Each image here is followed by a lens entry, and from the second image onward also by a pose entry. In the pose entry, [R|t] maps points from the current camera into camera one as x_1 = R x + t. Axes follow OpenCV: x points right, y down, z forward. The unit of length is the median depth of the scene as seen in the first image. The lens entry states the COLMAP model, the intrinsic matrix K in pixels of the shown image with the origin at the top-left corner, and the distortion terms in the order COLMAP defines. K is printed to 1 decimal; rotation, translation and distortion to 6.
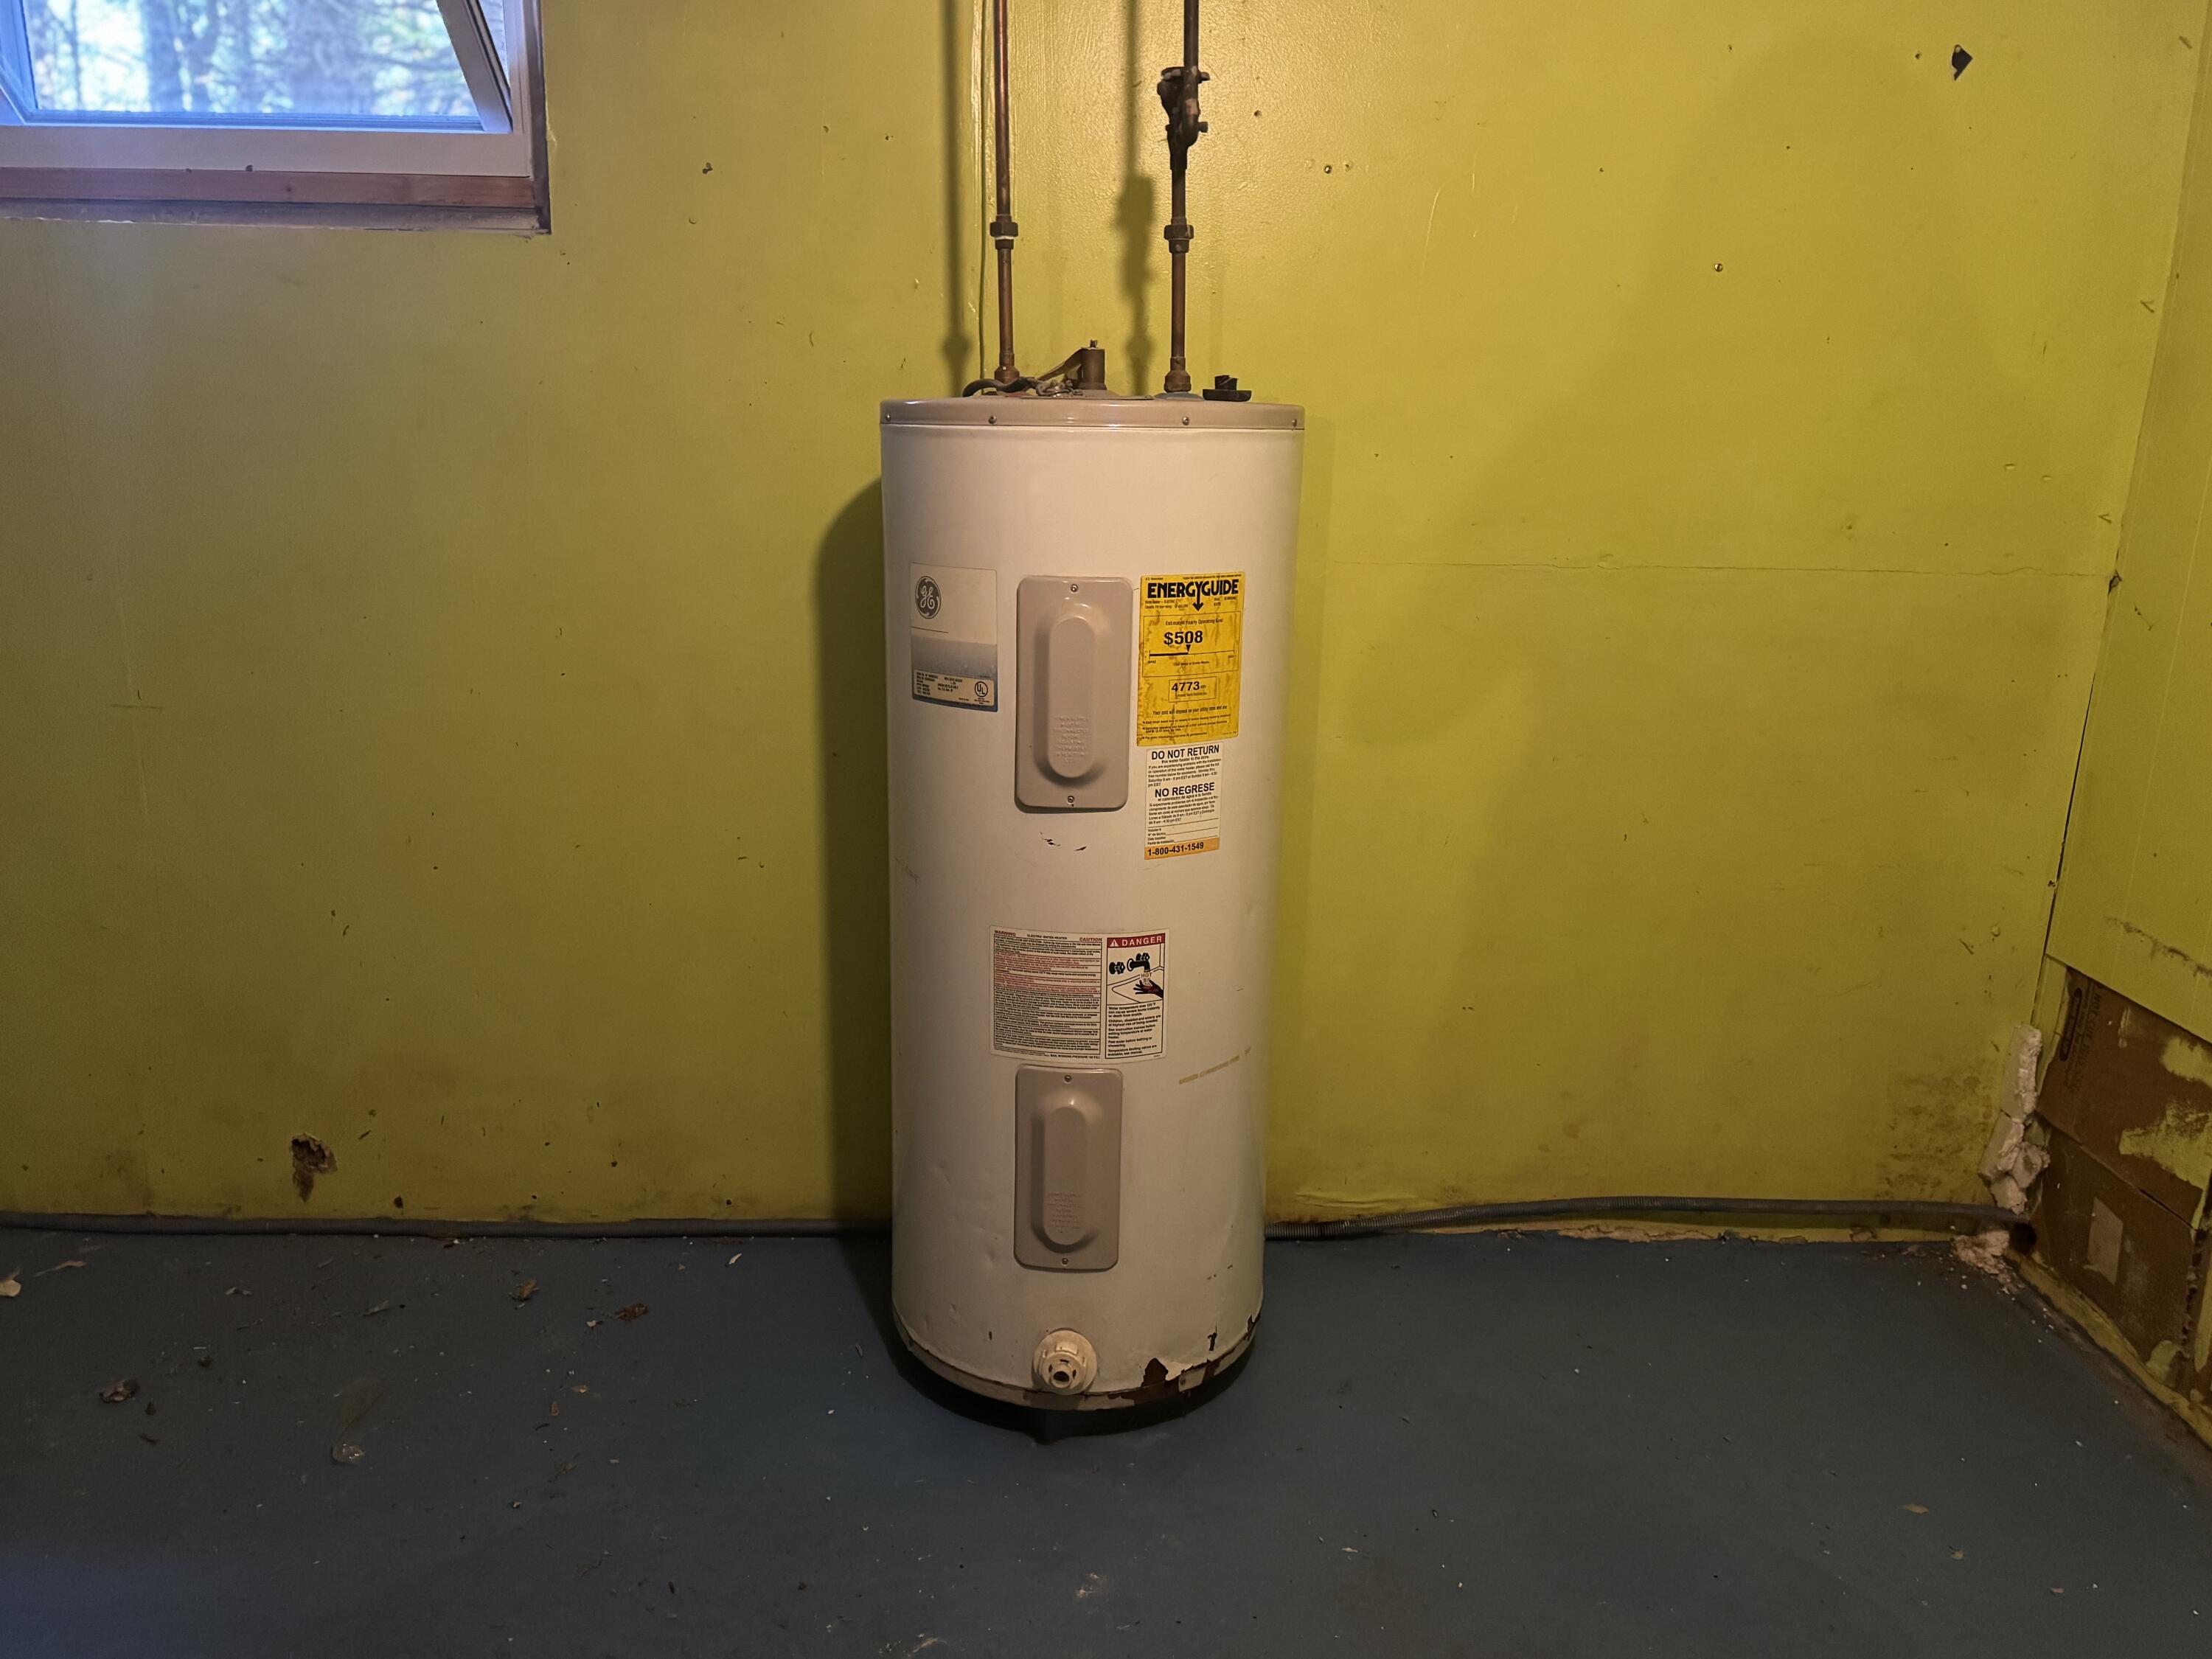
lens RADIAL K [[1587.0, 0, 1125.1], [0, 1587.0, 832.2], [0, 0, 1]] dist [0.018125, -0.034886]
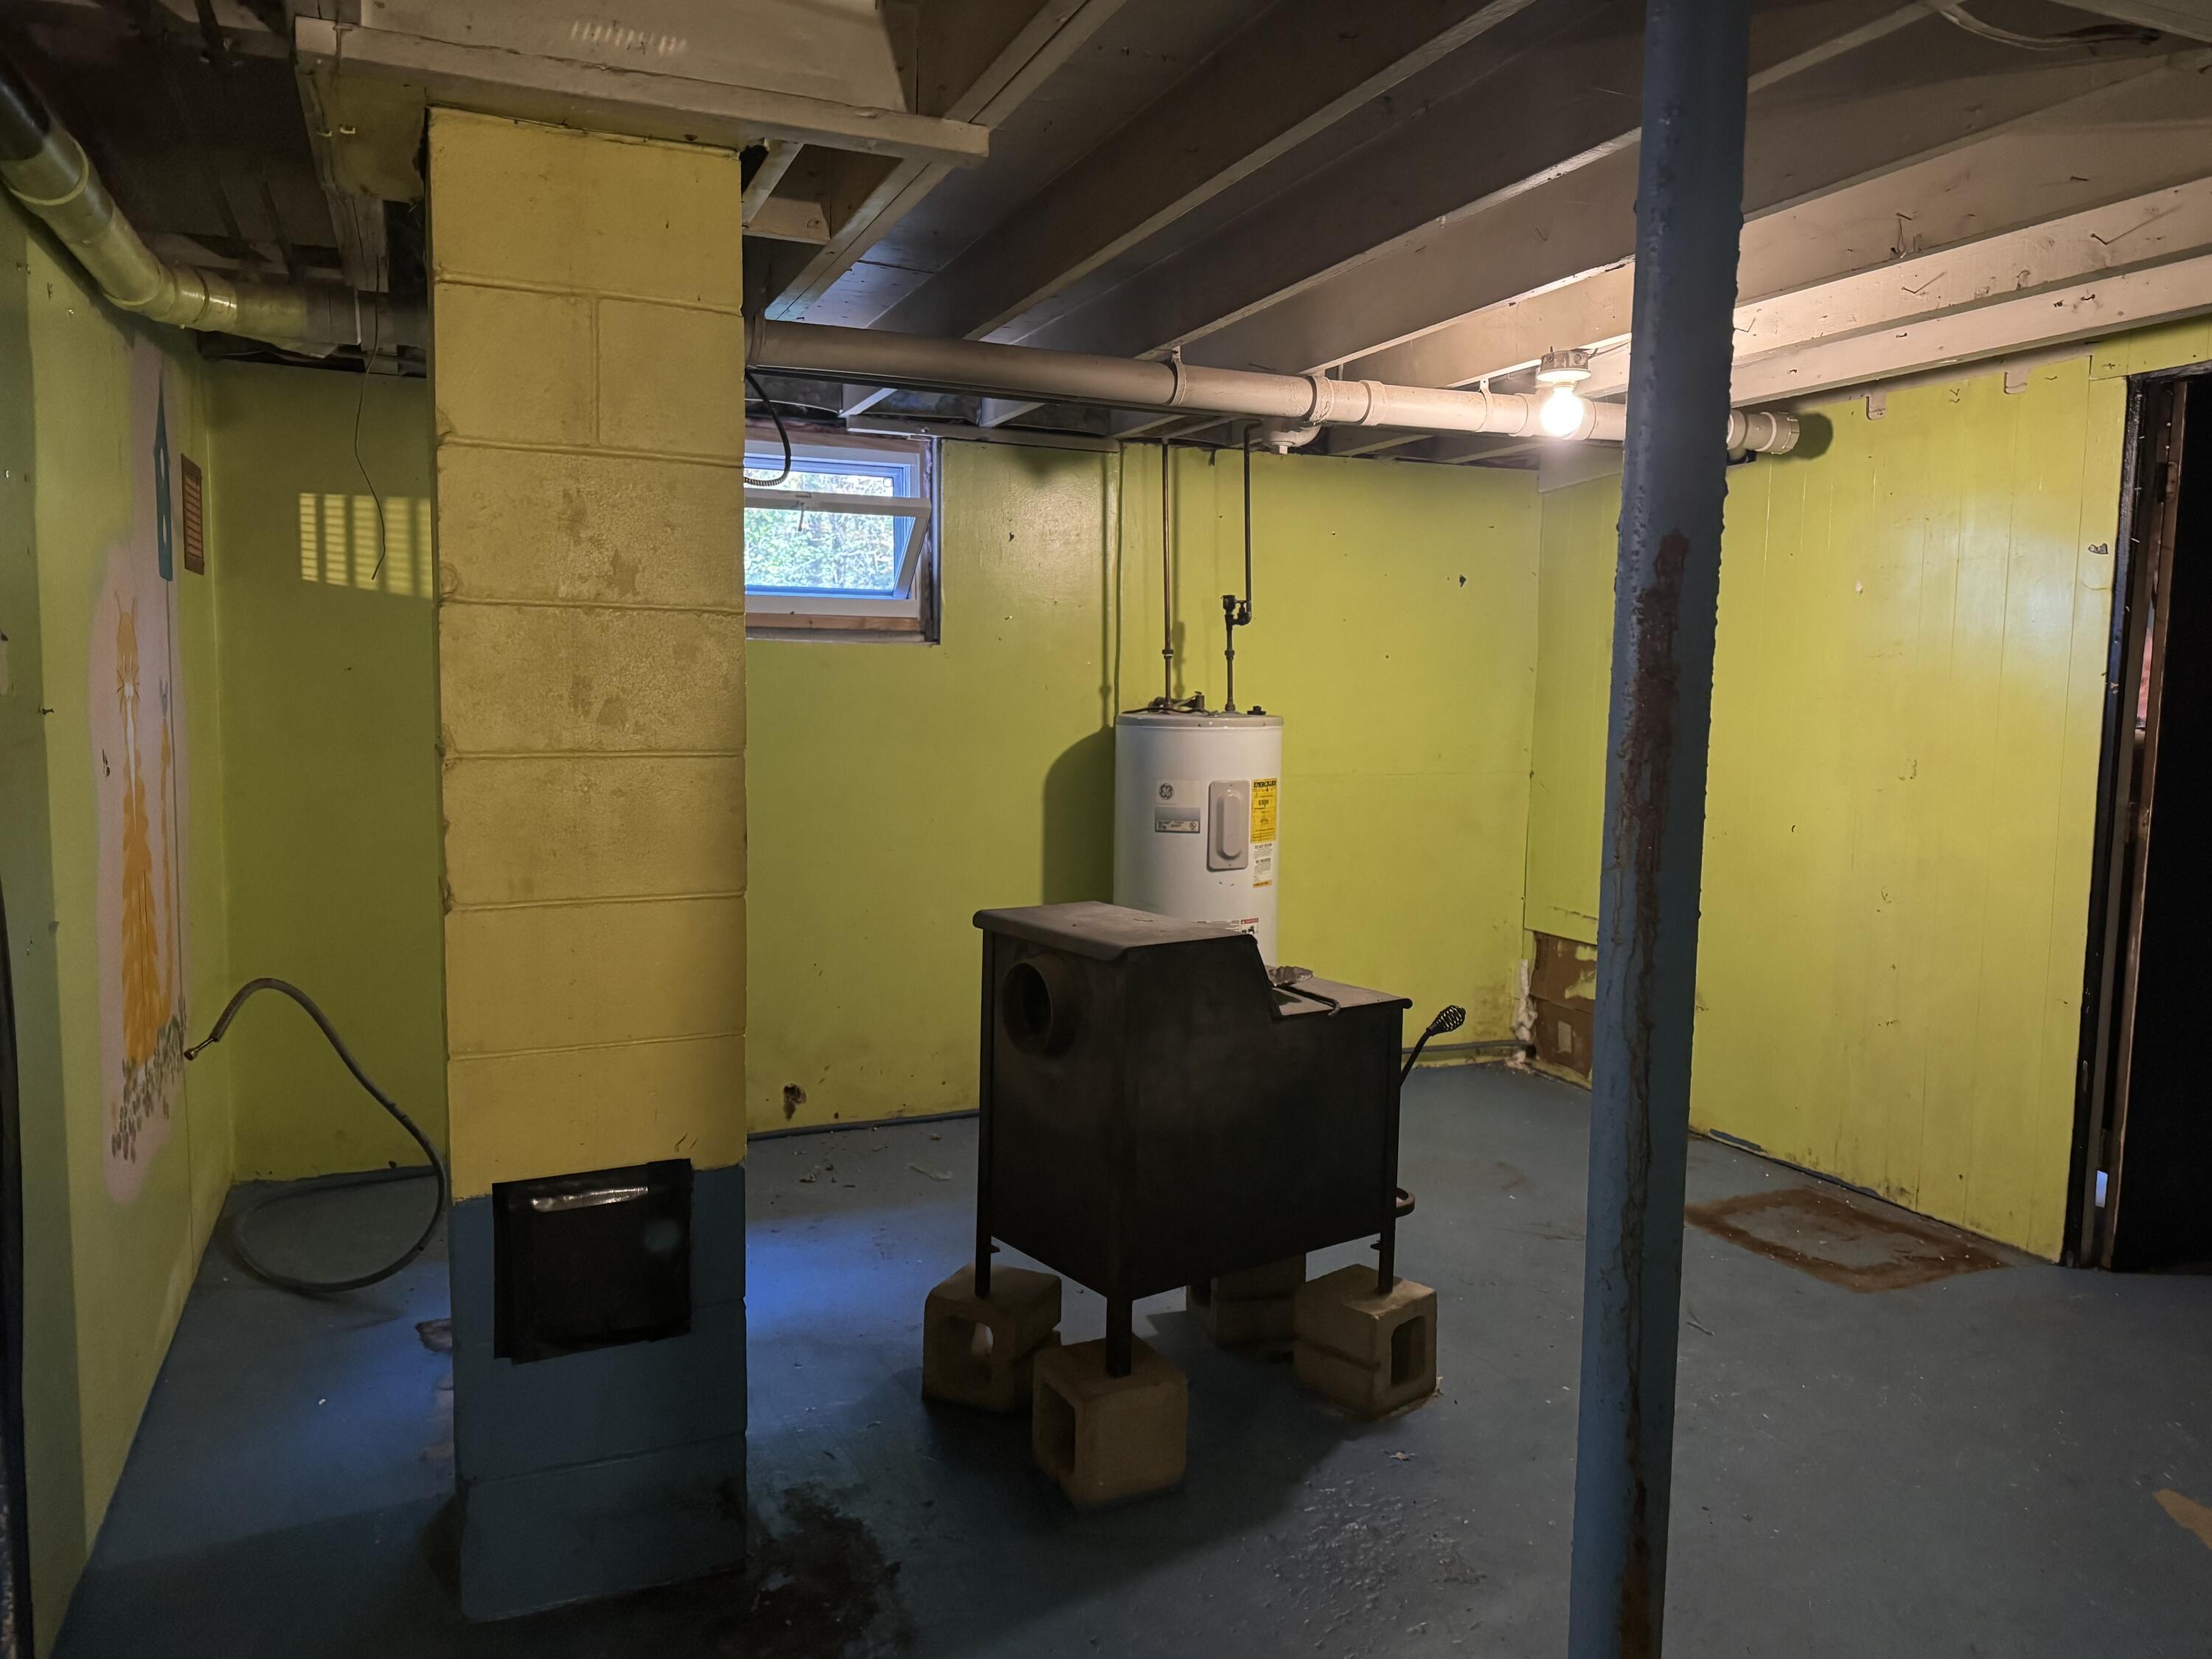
lens RADIAL K [[1587.0, 0, 1092.5], [0, 1587.0, 834.3], [0, 0, 1]] dist [0.018125, -0.034886]
pose [[0.929681, -0.044685, 0.365644, -0.980123], [0.100136, 0.985893, -0.134119, 0.210847], [-0.354493, 0.161302, 0.921041, -1.093732]]
